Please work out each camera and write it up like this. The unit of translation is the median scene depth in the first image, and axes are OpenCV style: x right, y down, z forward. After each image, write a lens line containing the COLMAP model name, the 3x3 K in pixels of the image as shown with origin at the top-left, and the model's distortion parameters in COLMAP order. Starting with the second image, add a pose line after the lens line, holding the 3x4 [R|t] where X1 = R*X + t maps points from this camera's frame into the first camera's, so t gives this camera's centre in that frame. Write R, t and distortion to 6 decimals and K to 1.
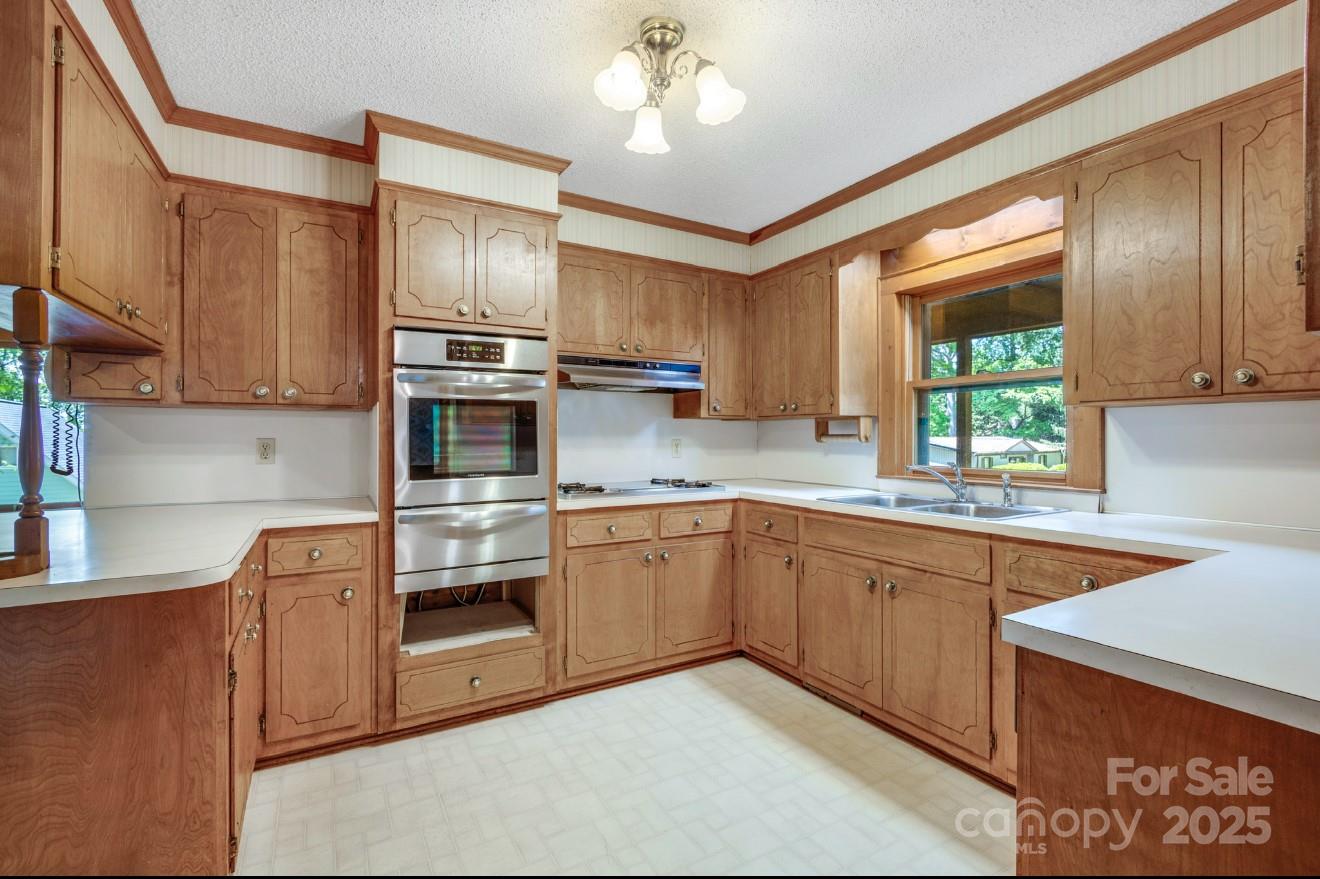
lens RADIAL K [[581.6, 0, 662.6], [0, 581.6, 417.1], [0, 0, 1]] dist [0.000277, -0.000005]
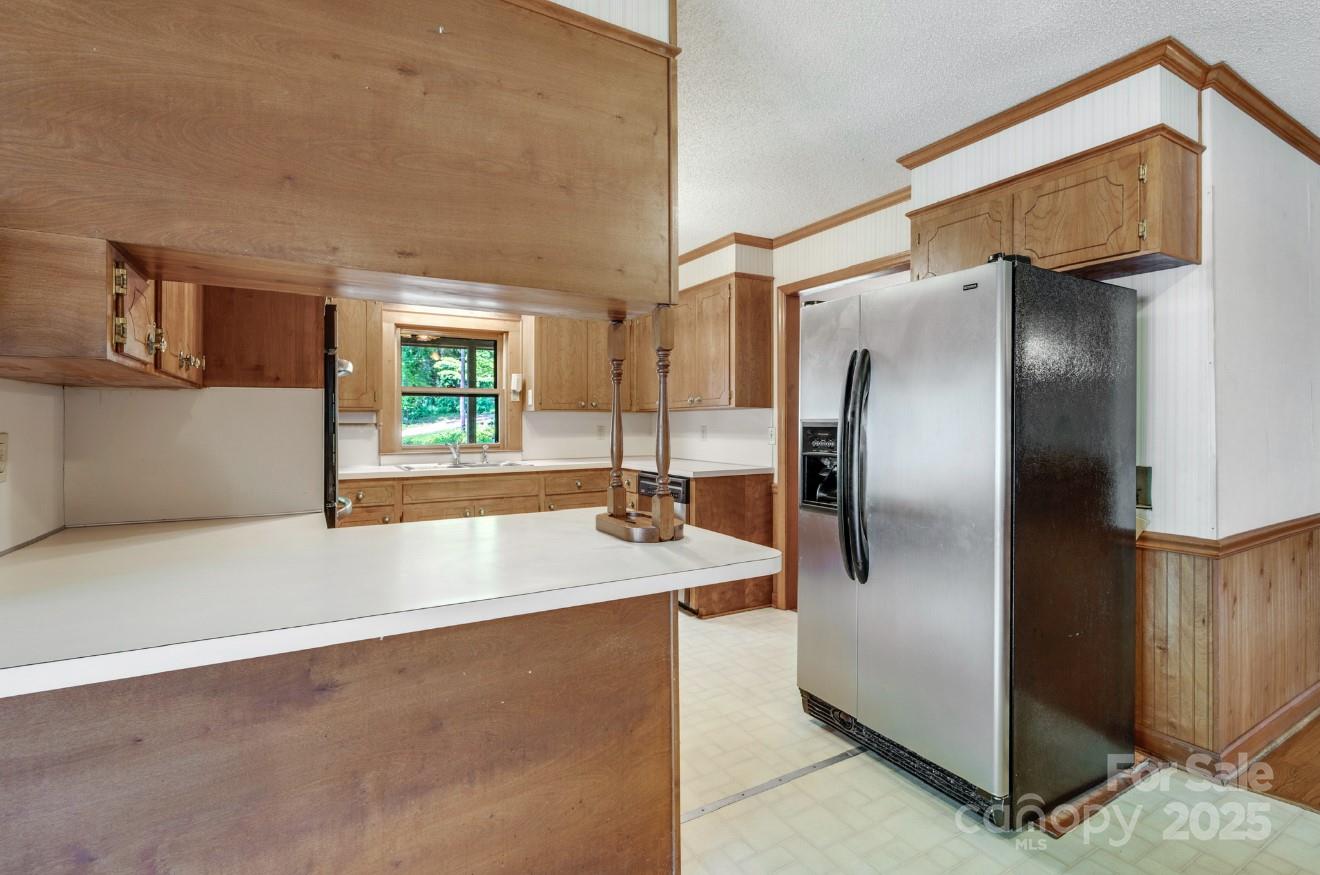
lens RADIAL K [[604.1, 0, 658.3], [0, 604.1, 427.3], [0, 0, 1]] dist [-0.001311, -0.000203]
pose [[-0.000764, -0.002410, 0.999997, -1.341207], [-0.029956, 0.999548, 0.002386, 0.019484], [-0.999551, -0.029954, -0.000836, 0.466327]]
